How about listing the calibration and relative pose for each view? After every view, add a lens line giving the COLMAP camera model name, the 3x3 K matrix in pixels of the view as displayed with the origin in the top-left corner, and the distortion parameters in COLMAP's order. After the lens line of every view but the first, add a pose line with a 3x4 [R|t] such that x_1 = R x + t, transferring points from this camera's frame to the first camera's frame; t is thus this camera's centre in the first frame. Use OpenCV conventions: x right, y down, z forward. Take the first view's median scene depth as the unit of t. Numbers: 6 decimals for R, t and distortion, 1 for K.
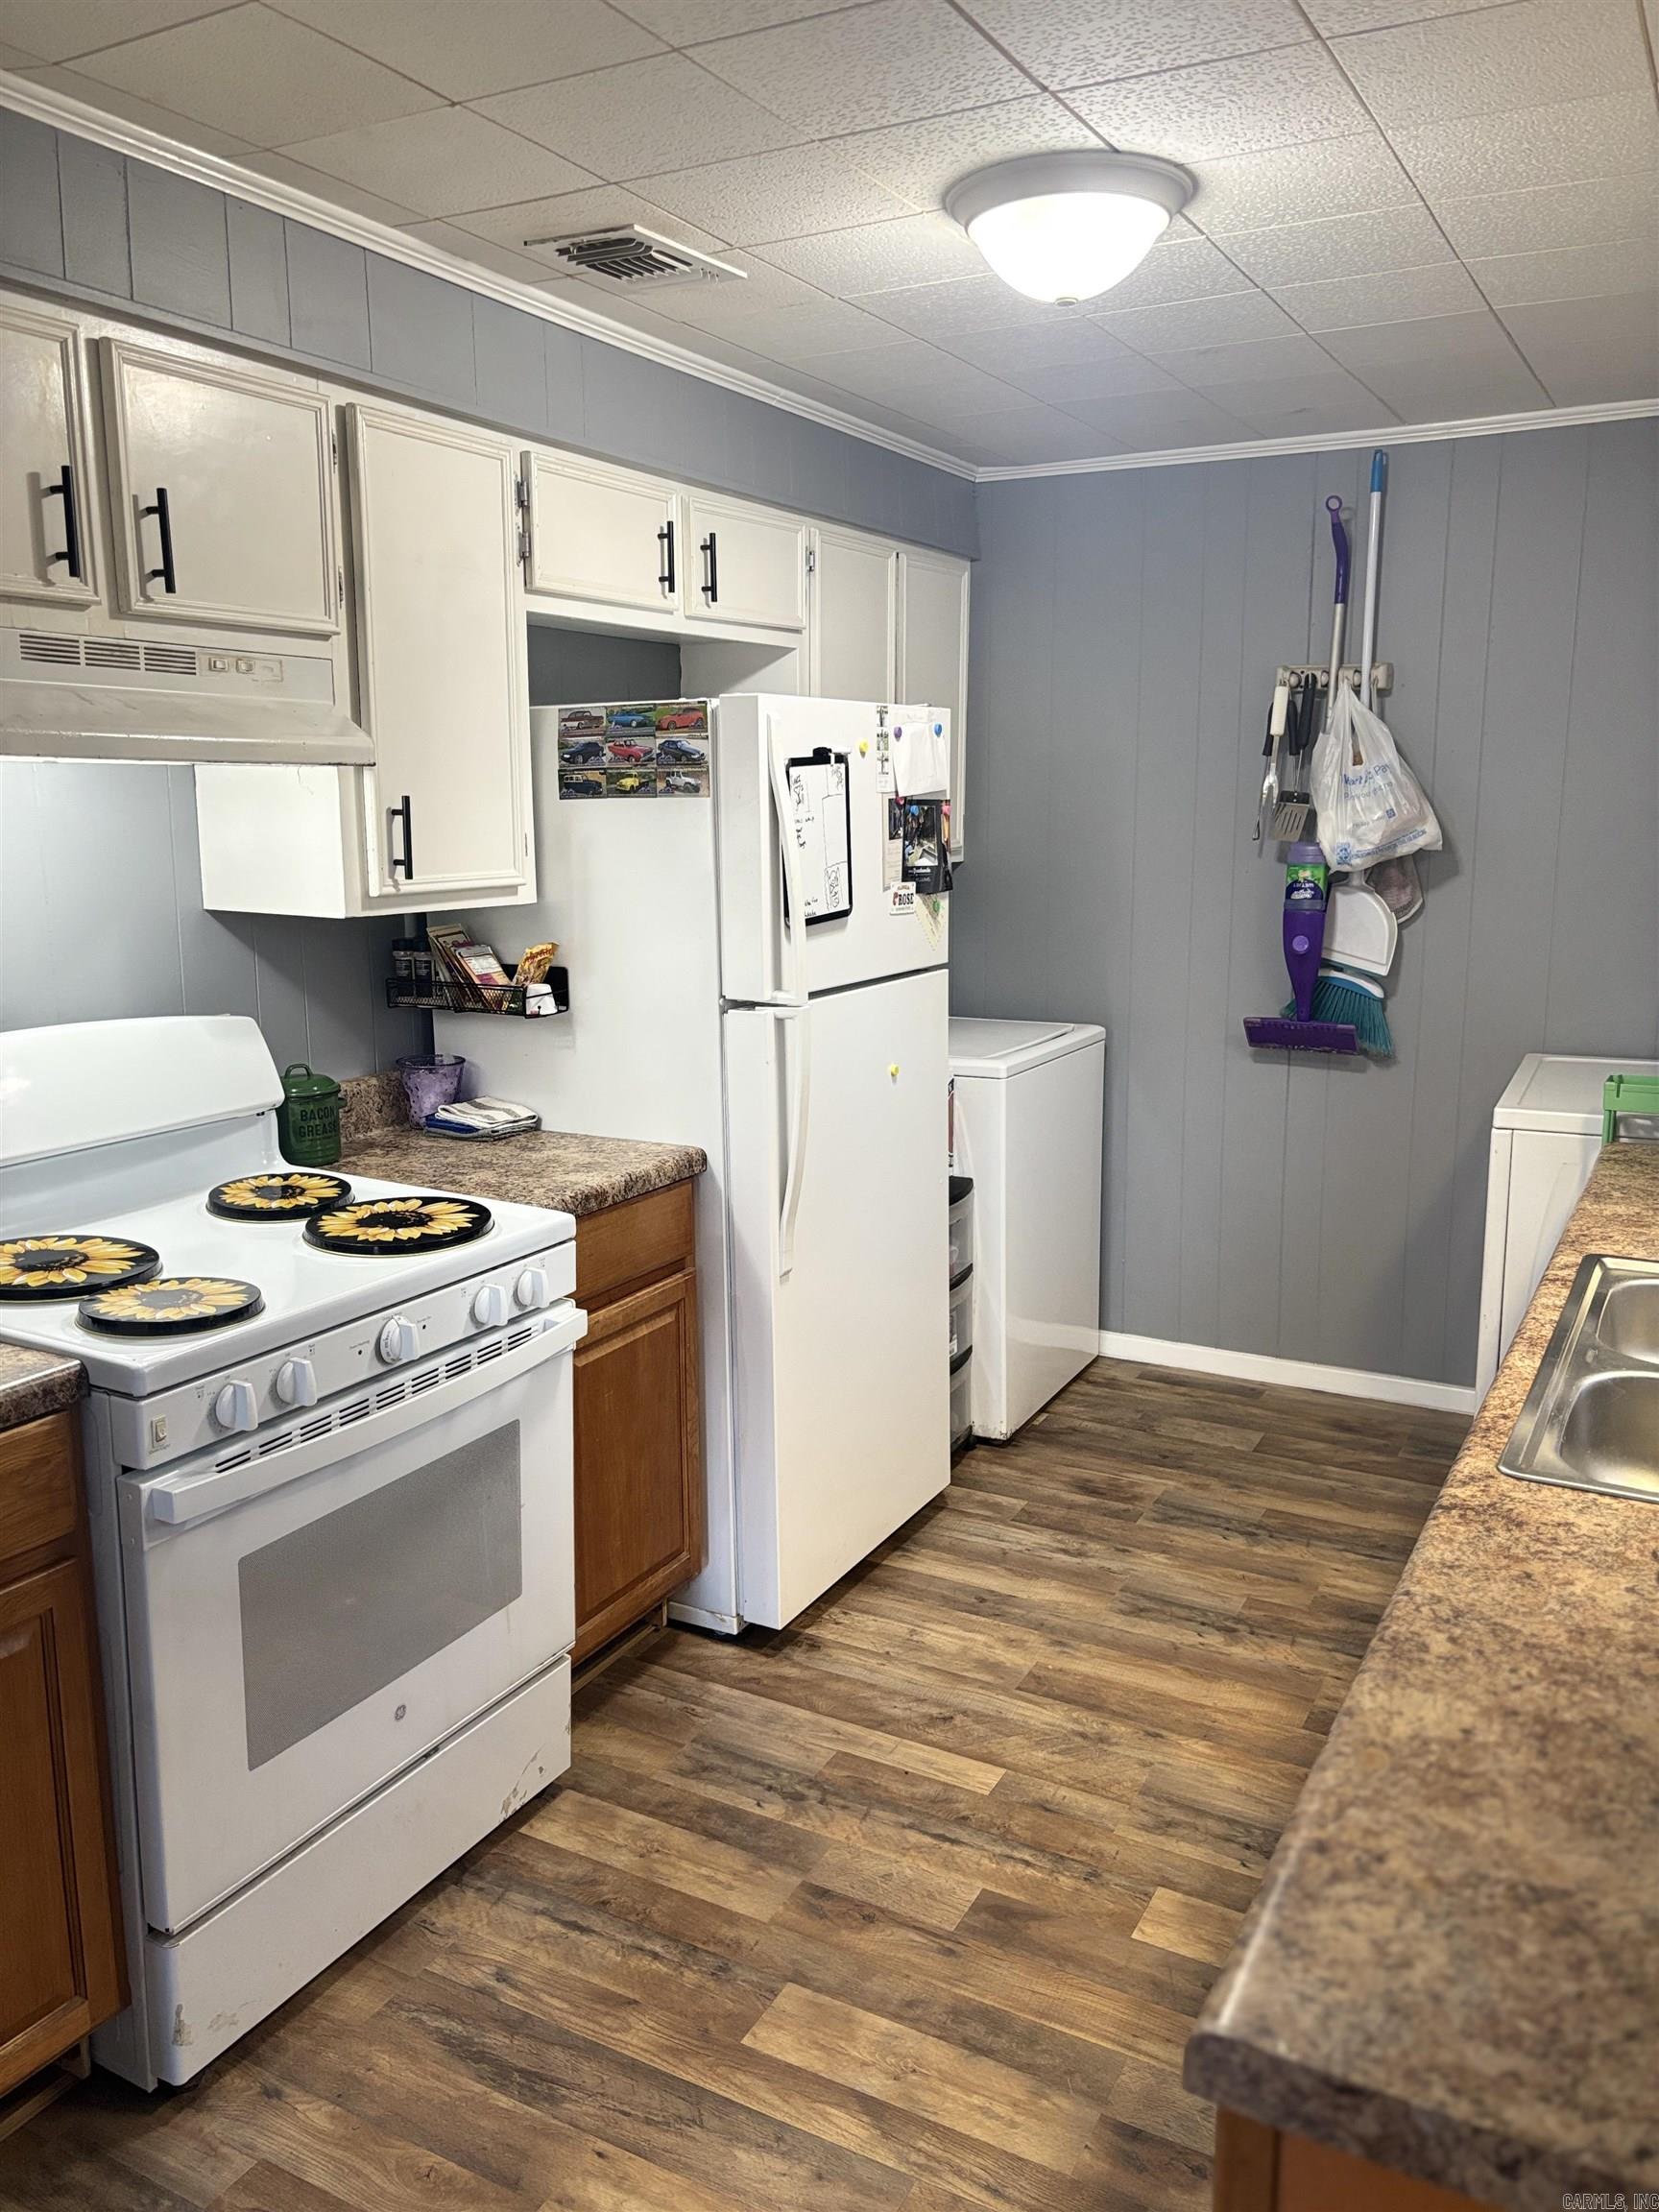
lens RADIAL K [[1677.0, 0, 829.5], [0, 1677.0, 1106.0], [0, 0, 1]] dist [0.054204, -0.068770]
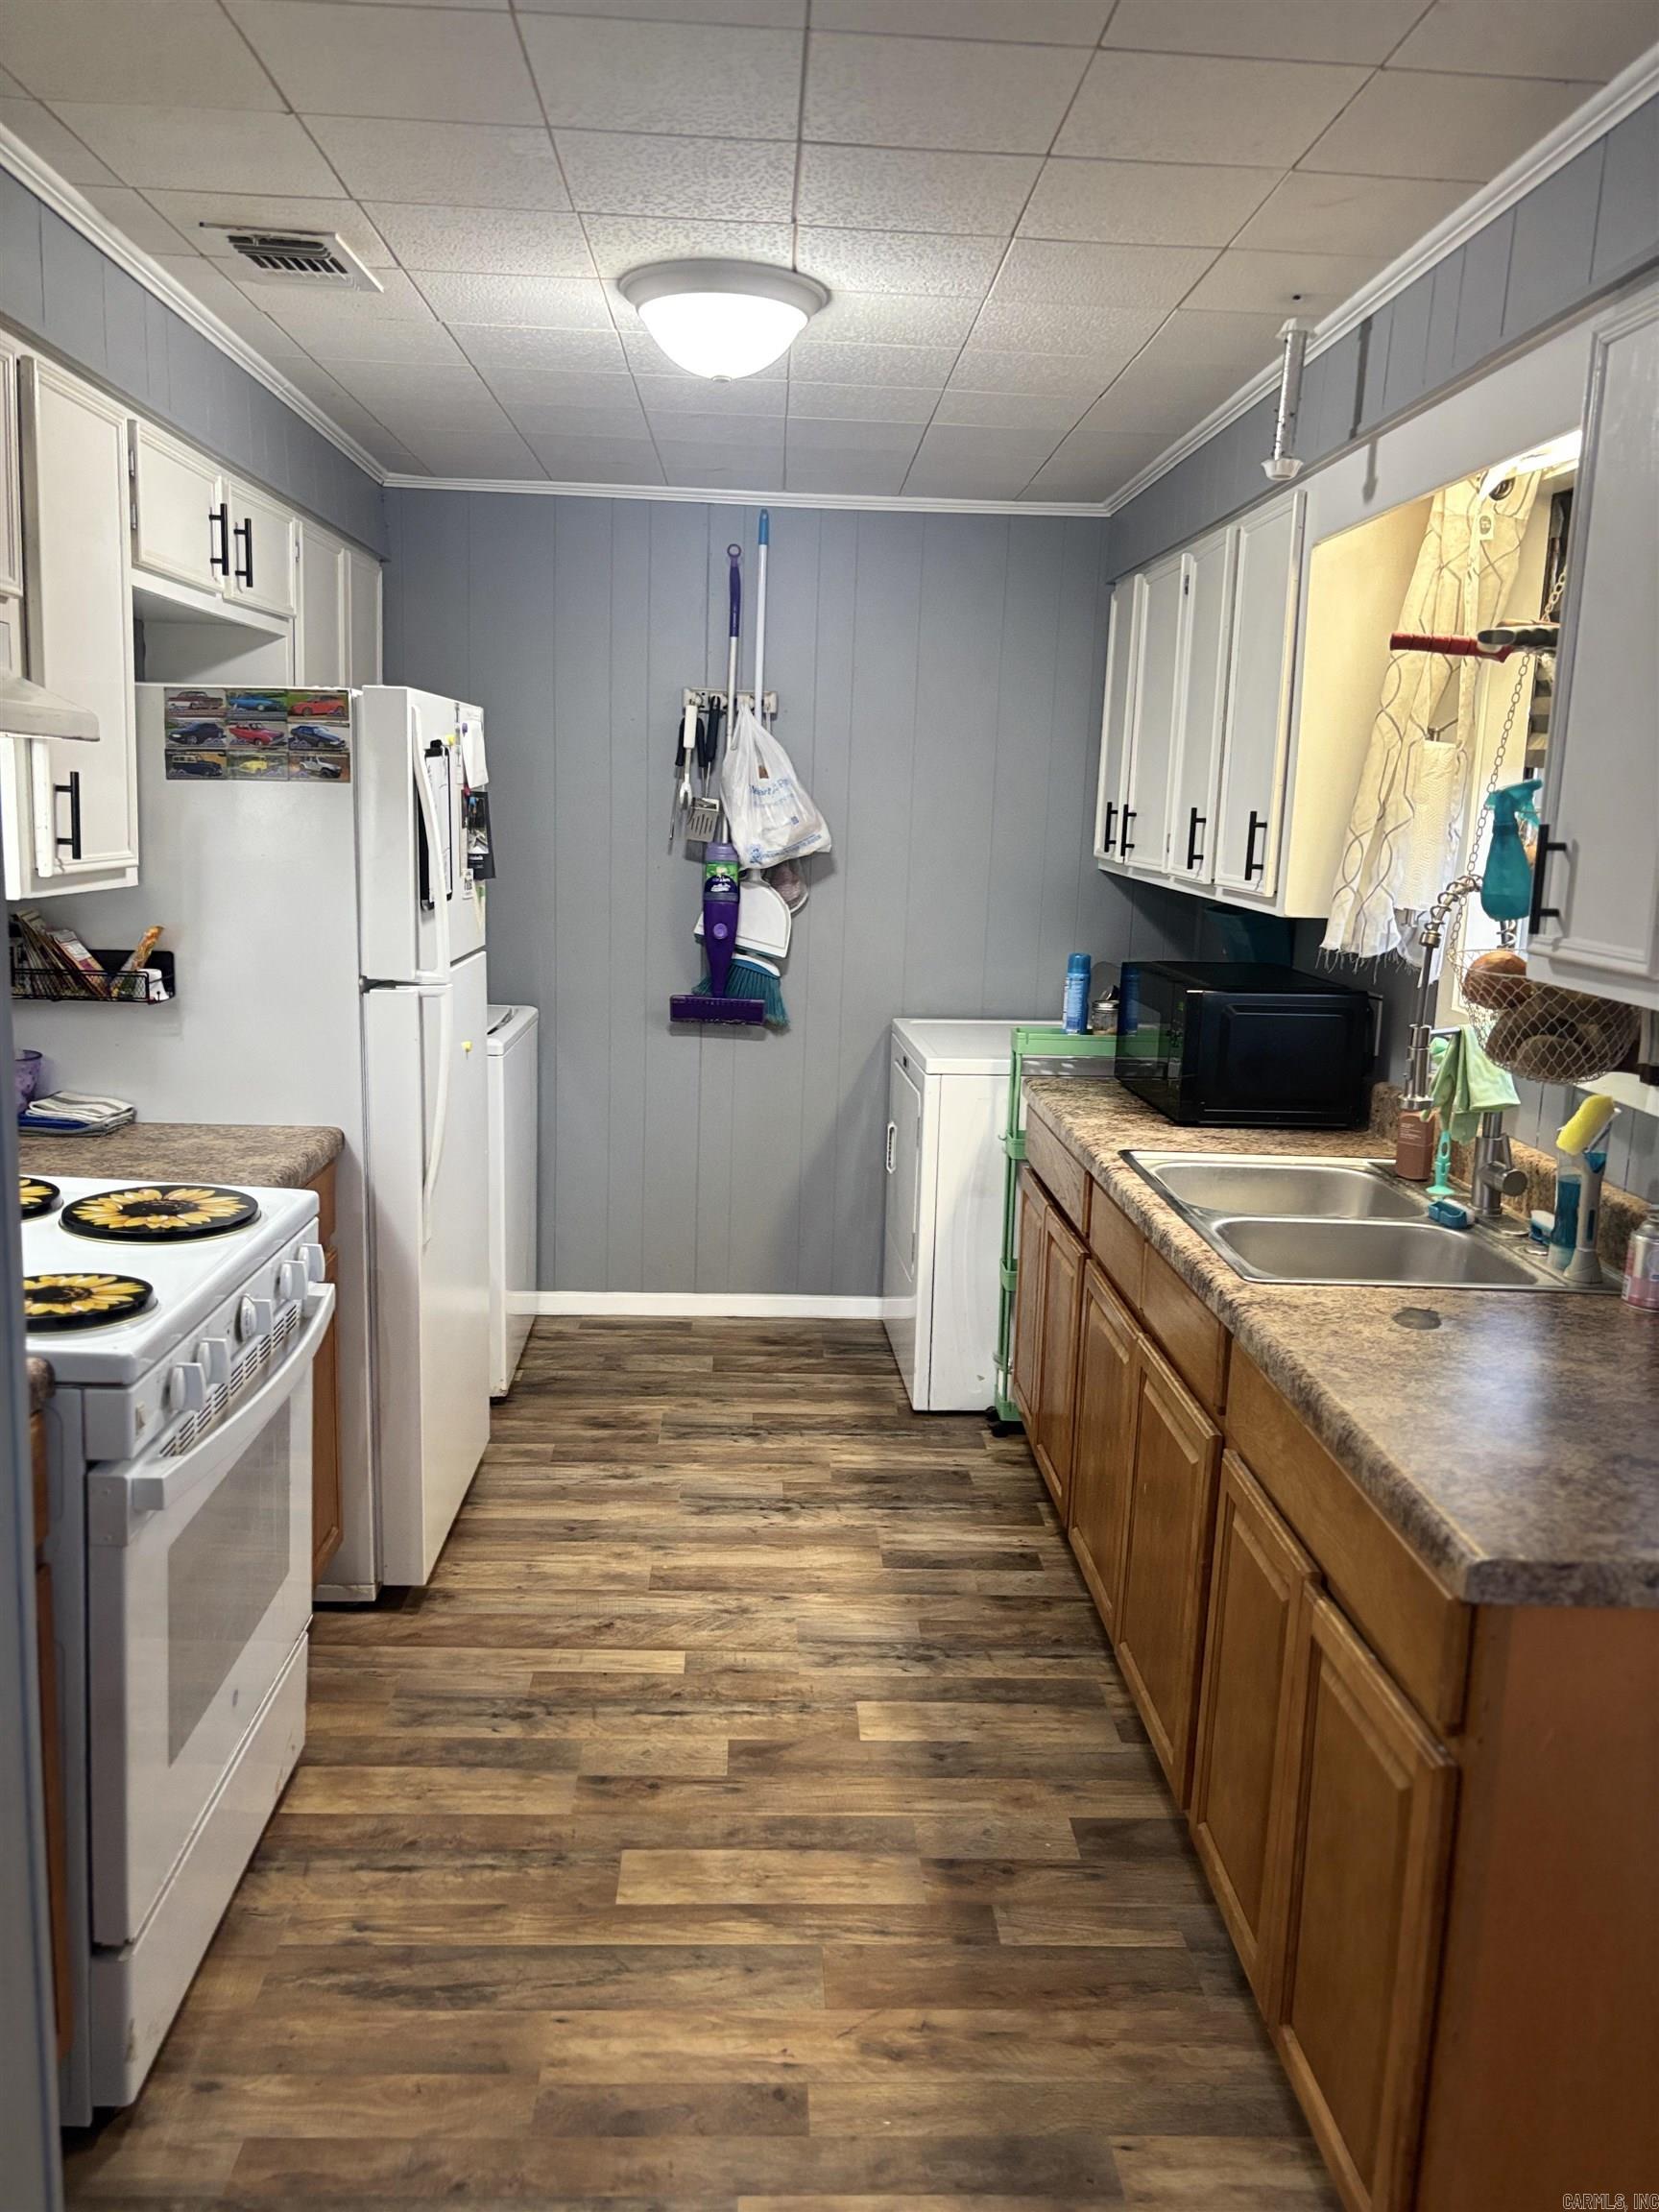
lens RADIAL K [[1675.2, 0, 828.1], [0, 1675.2, 1092.7], [0, 0, 1]] dist [0.076275, -0.100874]
pose [[0.855396, -0.053981, 0.515154, -0.343428], [0.056848, 0.998331, 0.010216, 0.010129], [-0.514845, 0.020547, 0.857037, -0.031287]]
